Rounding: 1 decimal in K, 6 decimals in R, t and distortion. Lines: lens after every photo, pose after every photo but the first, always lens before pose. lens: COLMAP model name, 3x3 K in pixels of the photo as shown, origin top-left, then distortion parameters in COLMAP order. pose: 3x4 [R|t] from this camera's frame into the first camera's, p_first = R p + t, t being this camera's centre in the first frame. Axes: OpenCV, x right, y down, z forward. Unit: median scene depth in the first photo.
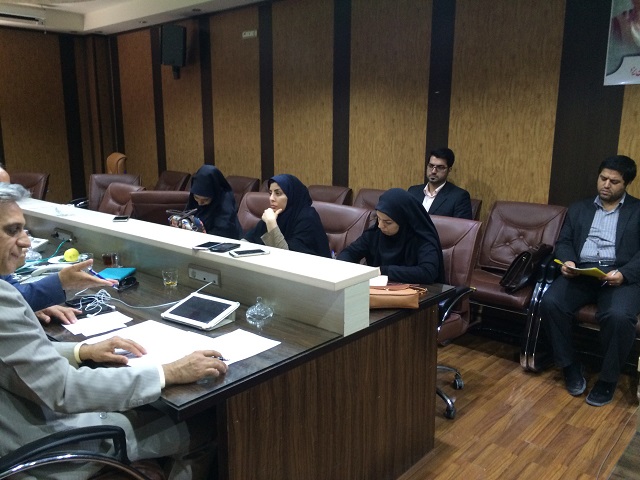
lens RADIAL K [[554.1, 0, 324.5], [0, 554.1, 234.5], [0, 0, 1]] dist [0.068763, -0.081225]
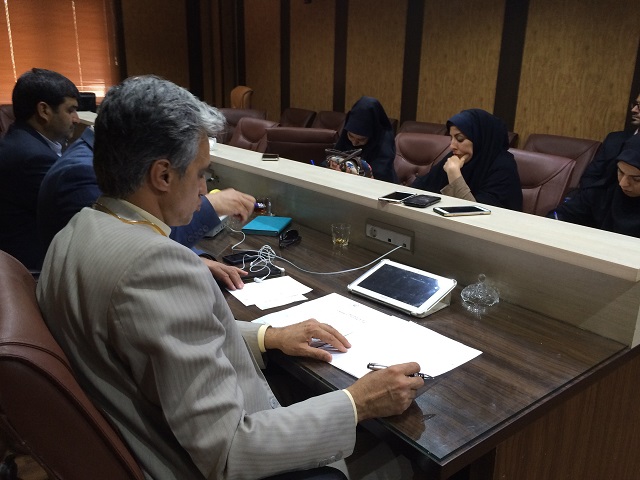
lens RADIAL K [[554.1, 0, 317.7], [0, 554.1, 239.5], [0, 0, 1]] dist [0.068763, -0.081225]
pose [[0.982863, 0.072848, -0.169334, -0.156538], [-0.054960, 0.992627, 0.108028, 0.000968], [0.175955, -0.096870, 0.979620, 0.194315]]
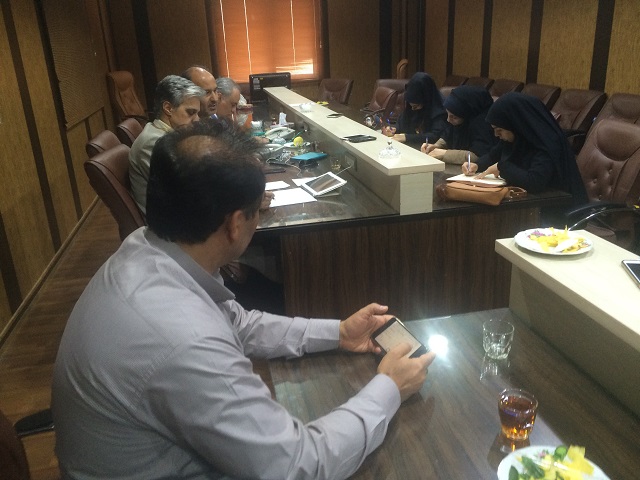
lens RADIAL K [[554.1, 0, 318.4], [0, 554.1, 242.7], [0, 0, 1]] dist [0.068763, -0.081225]
pose [[0.800144, 0.167513, -0.575942, 0.412185], [-0.063679, 0.978508, 0.196131, 0.010241], [0.596418, -0.120258, 0.793614, -0.058039]]
